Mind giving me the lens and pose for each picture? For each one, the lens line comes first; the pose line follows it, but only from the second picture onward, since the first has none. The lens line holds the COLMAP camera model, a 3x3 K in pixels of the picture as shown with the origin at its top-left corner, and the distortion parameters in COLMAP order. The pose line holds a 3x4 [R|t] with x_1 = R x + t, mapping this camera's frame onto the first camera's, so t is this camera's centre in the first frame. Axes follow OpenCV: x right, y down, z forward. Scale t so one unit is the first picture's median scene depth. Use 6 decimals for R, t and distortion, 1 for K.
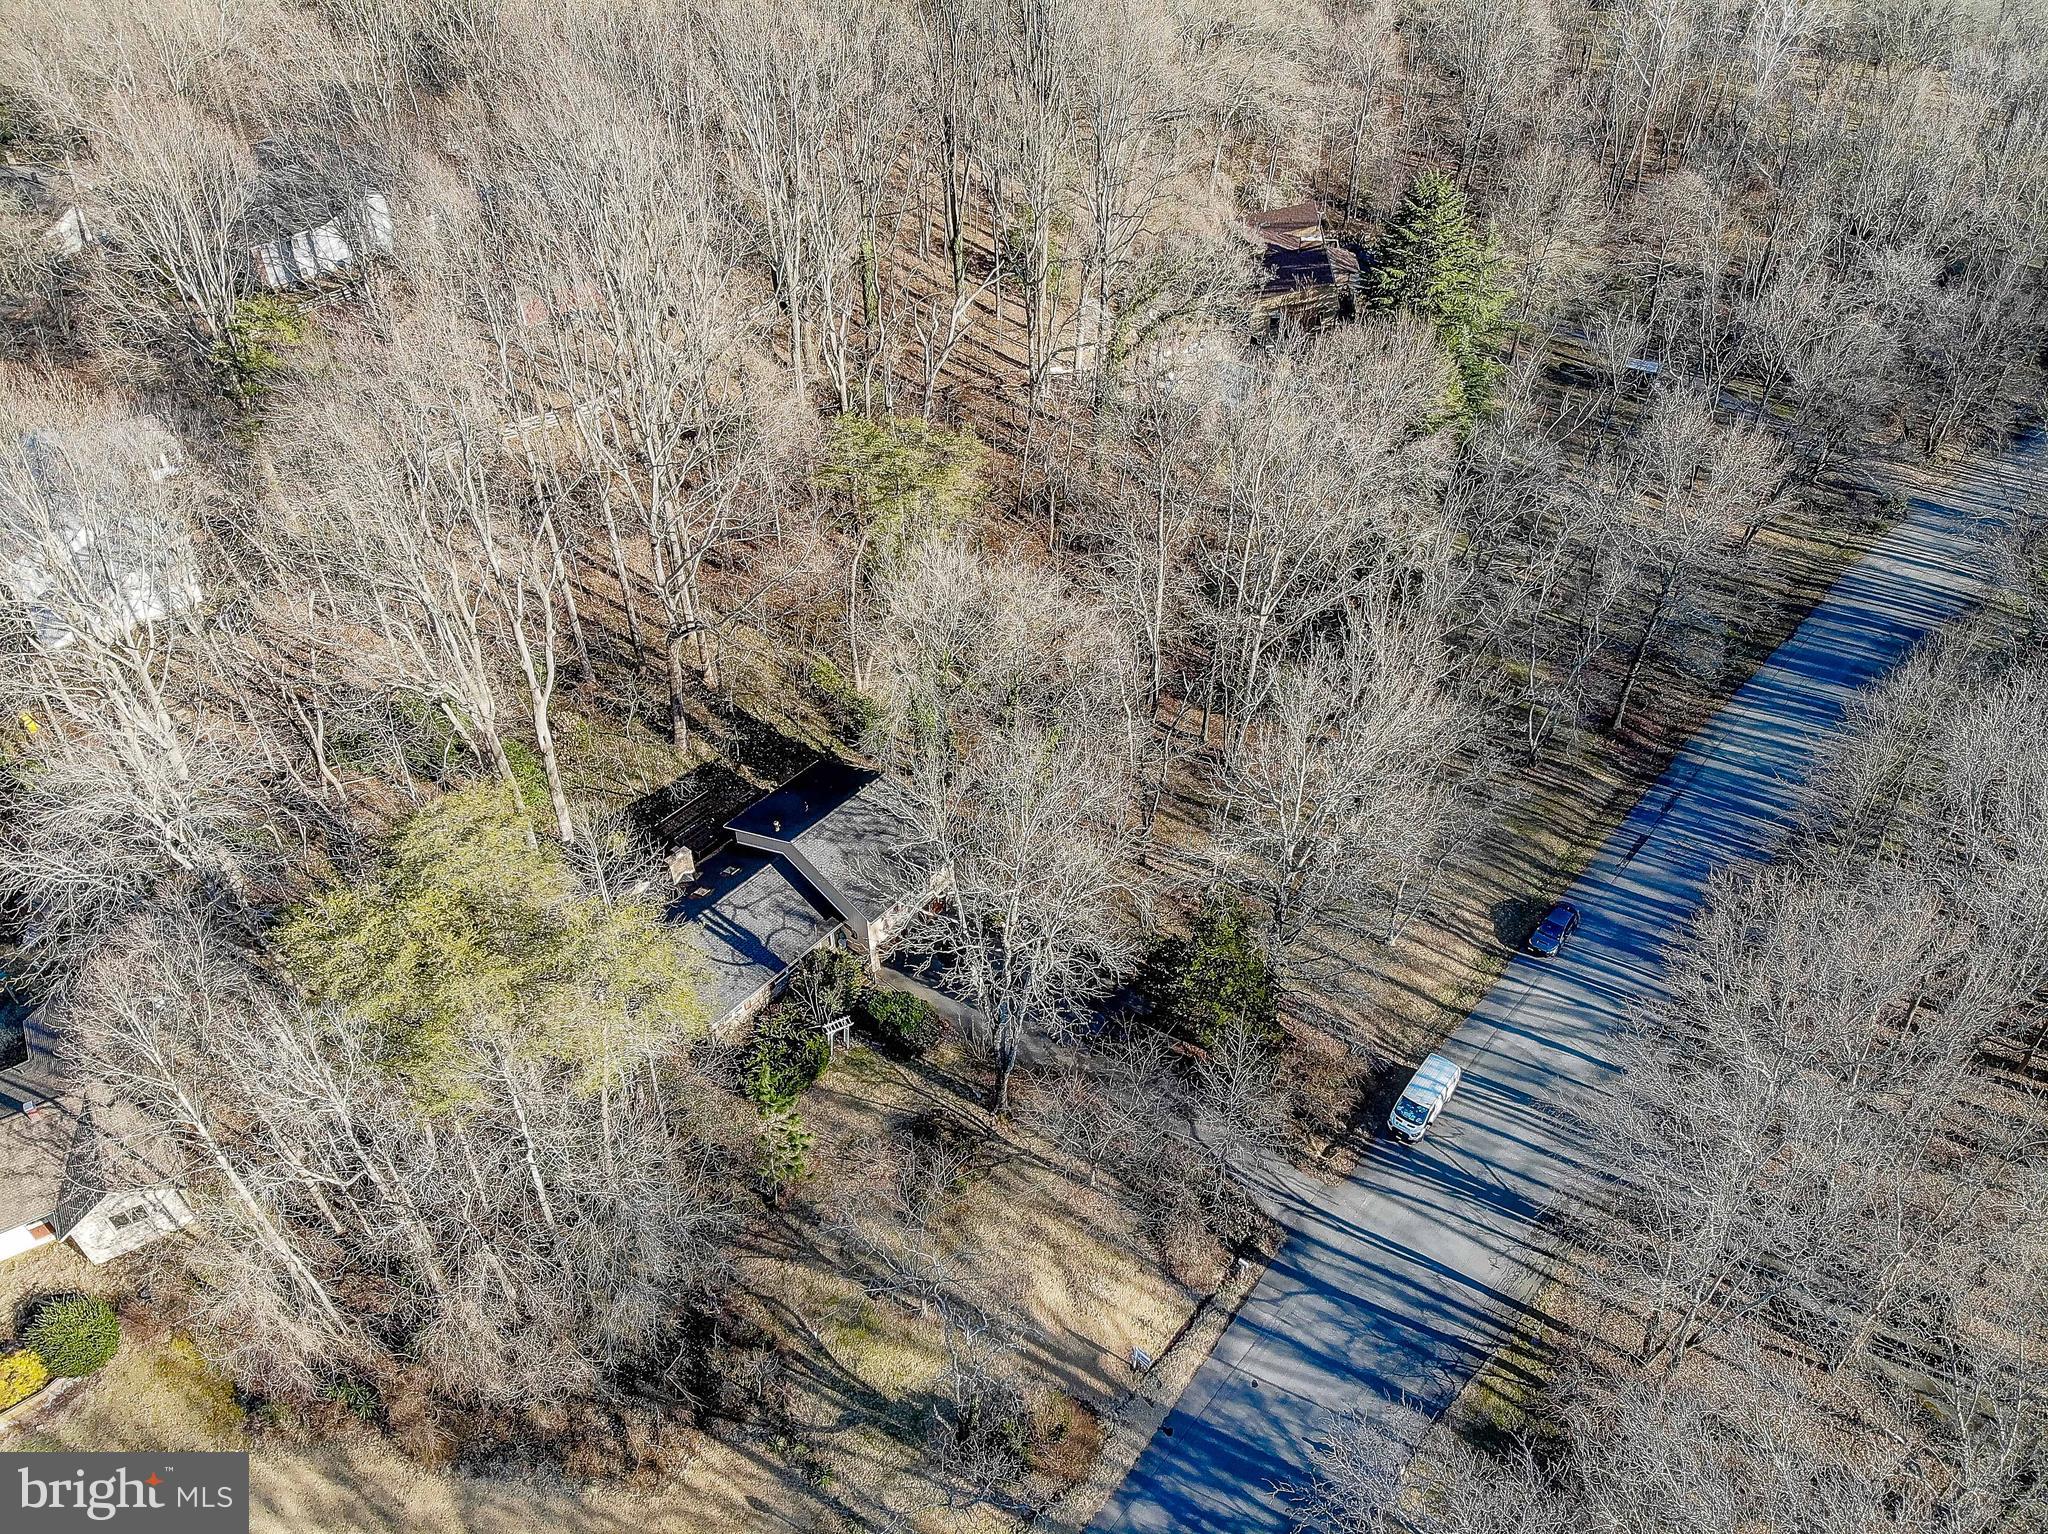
lens RADIAL K [[1457.4, 0, 987.5], [0, 1457.4, 768.6], [0, 0, 1]] dist [0.003642, -0.068696]
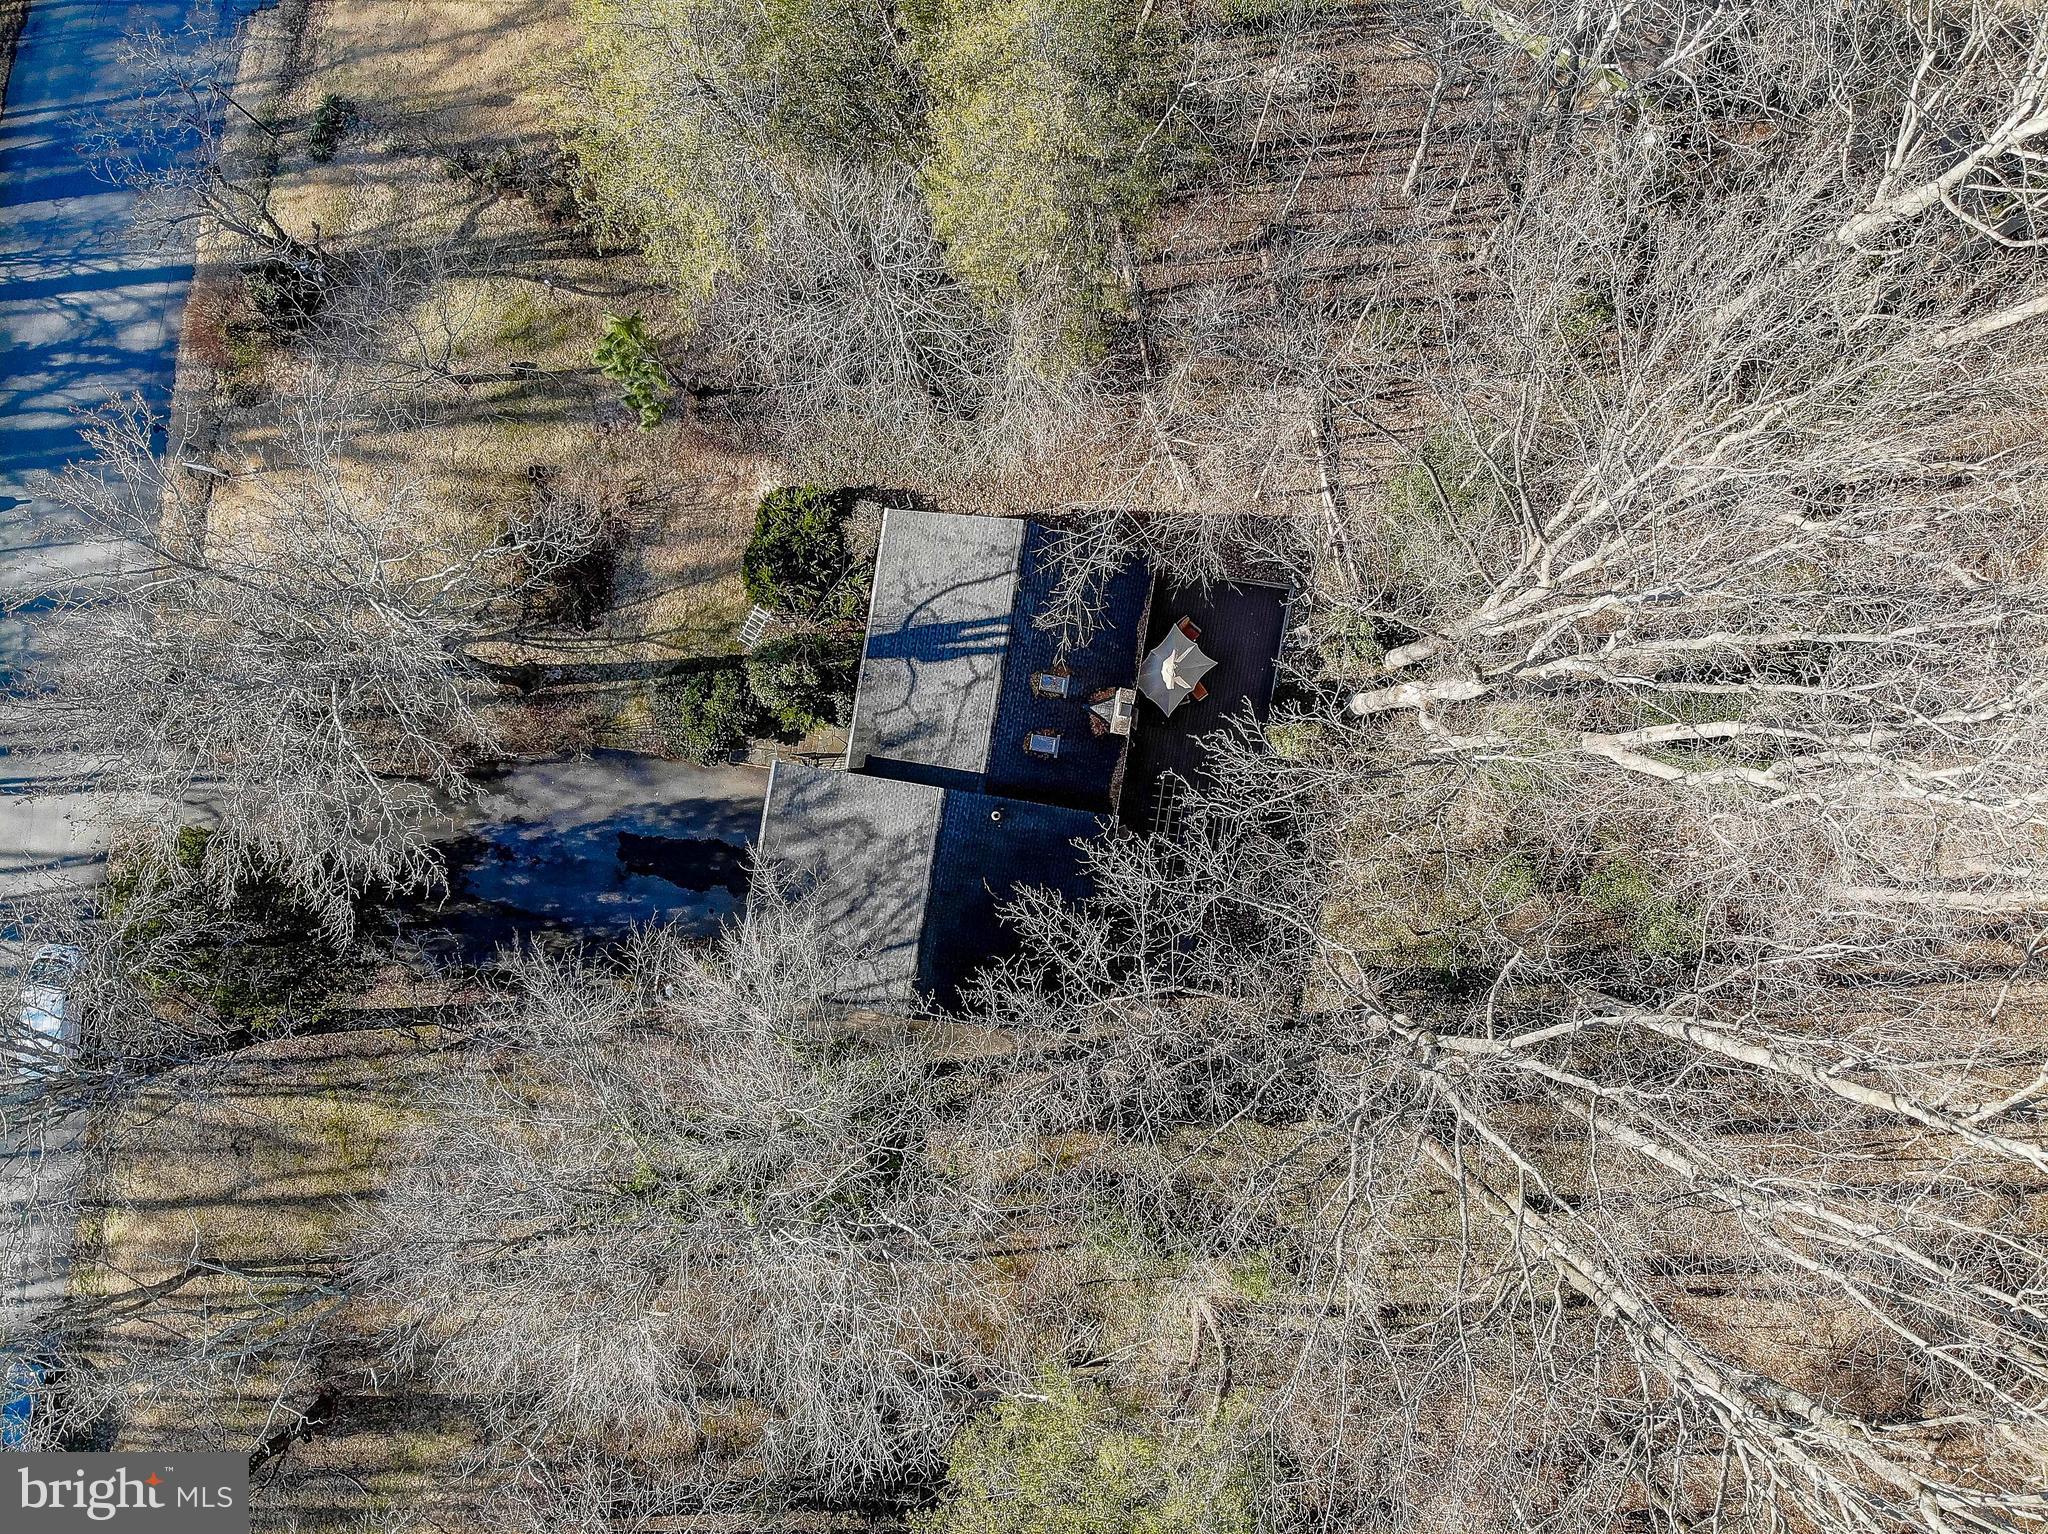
lens RADIAL K [[1472.3, 0, 1016.5], [0, 1472.3, 776.3], [0, 0, 1]] dist [0.038739, -0.124490]
pose [[-0.848394, 0.529355, 0.003374, -0.186230], [-0.353557, -0.571364, 0.740635, -0.450312], [0.393987, 0.627157, 0.671899, 0.681142]]
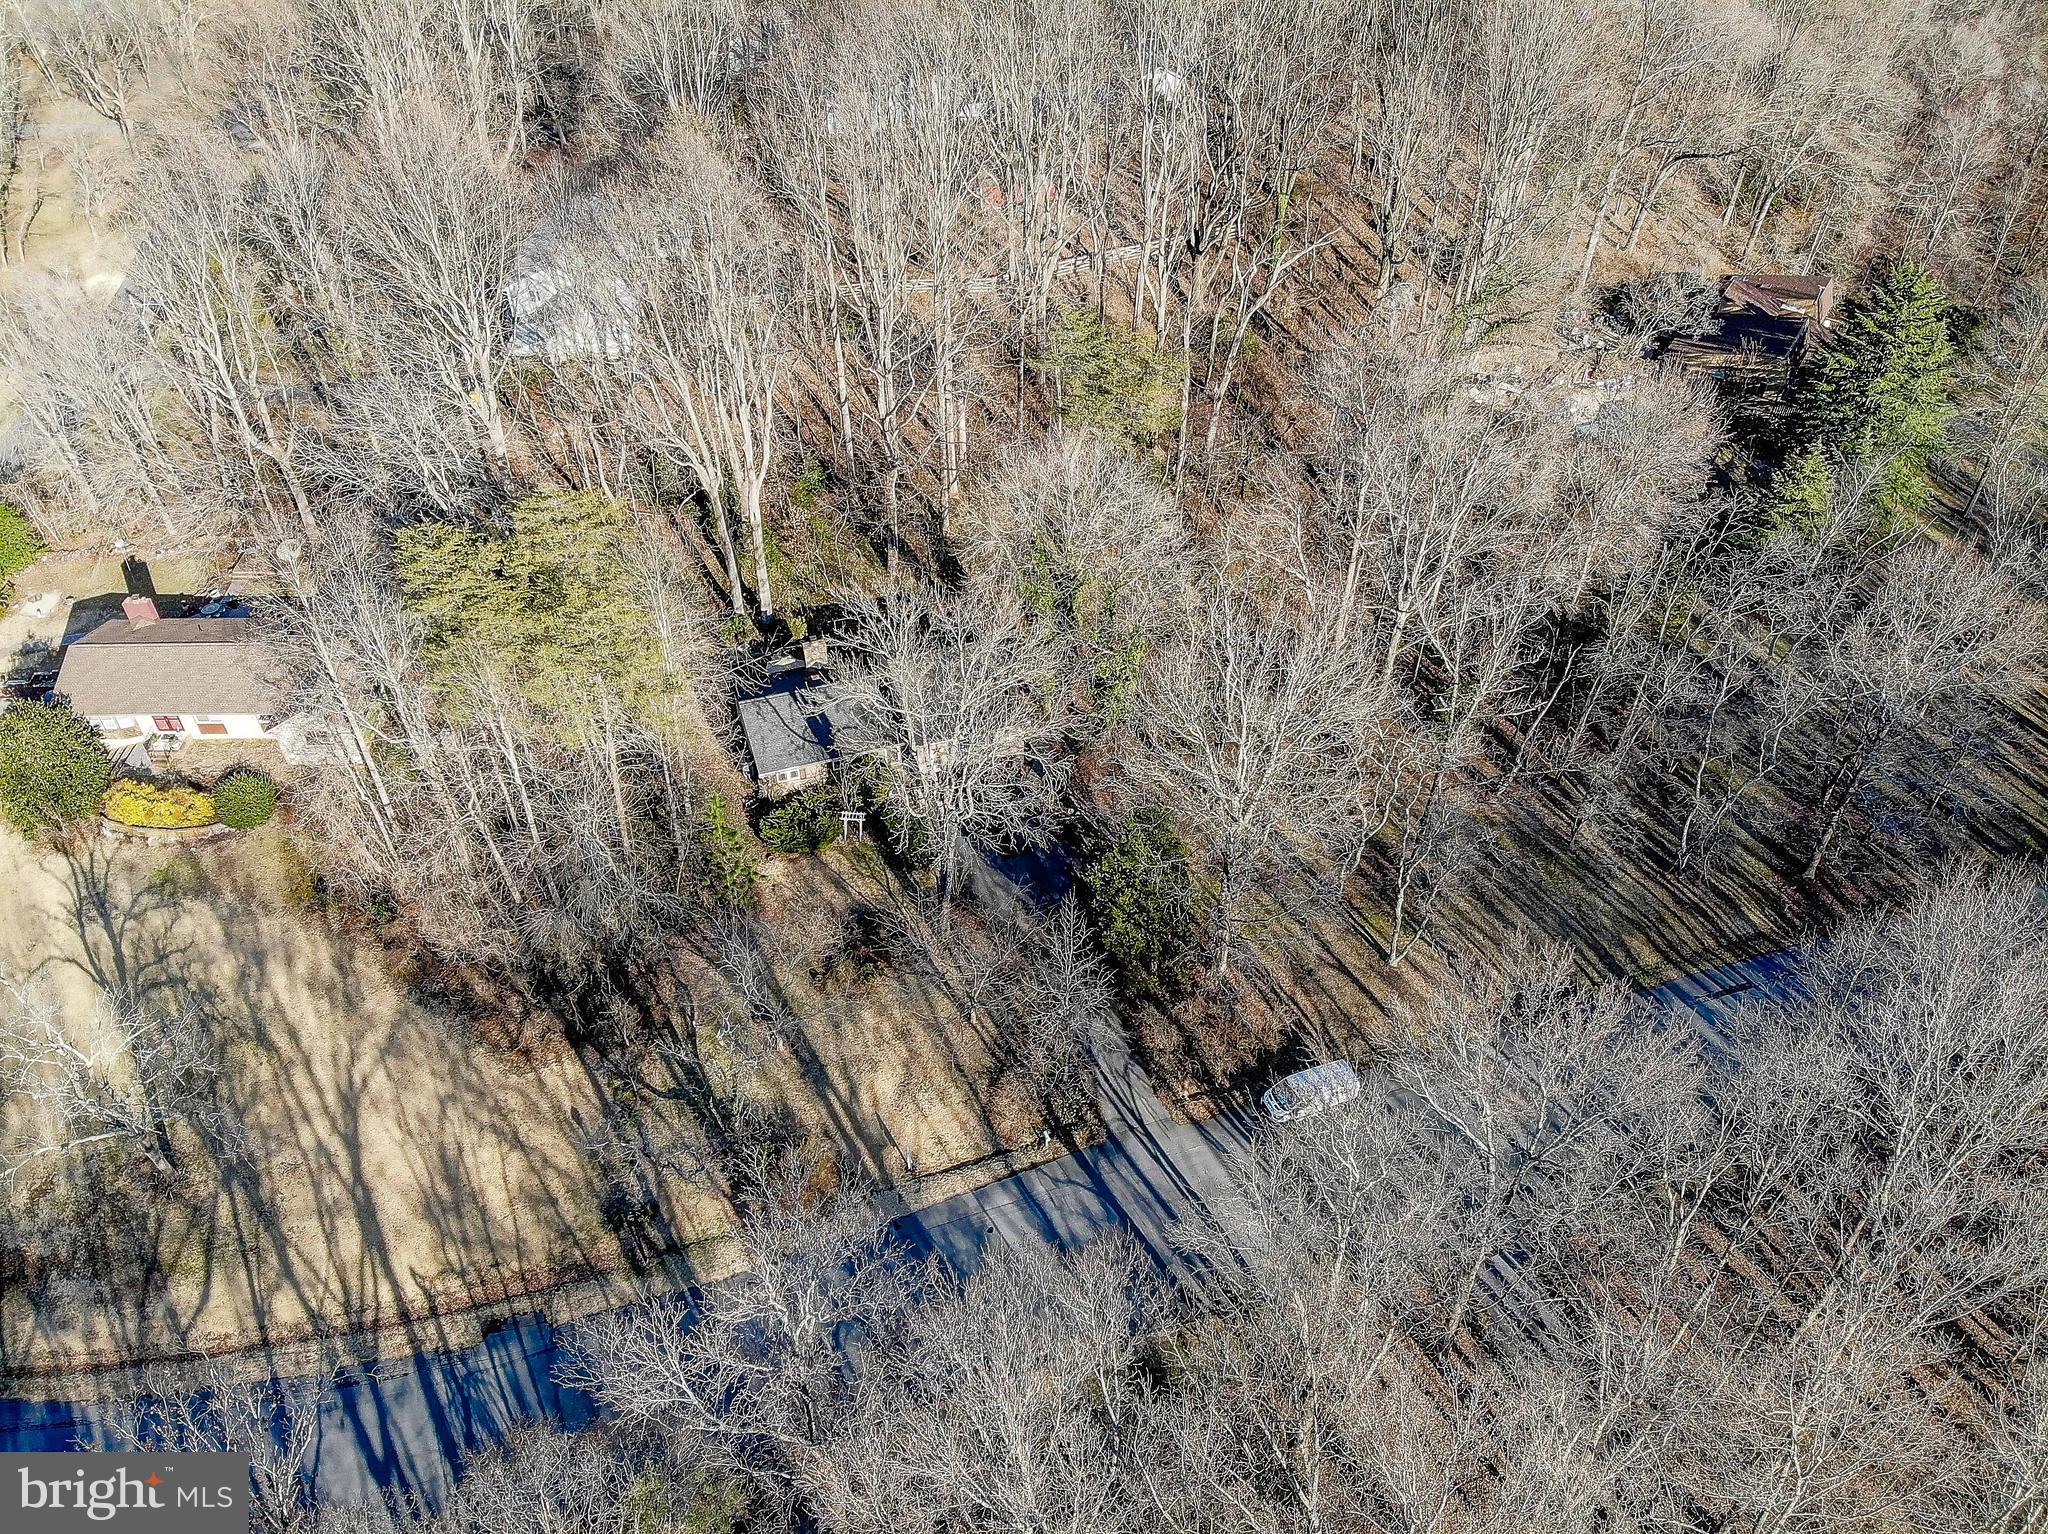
lens RADIAL K [[1441.8, 0, 1026.9], [0, 1441.8, 782.6], [0, 0, 1]] dist [0.062645, -0.170631]
pose [[0.868794, 0.351198, -0.349079, 0.439972], [-0.342851, 0.935290, 0.087672, 0.004757], [0.357281, 0.043514, 0.932983, -0.017531]]
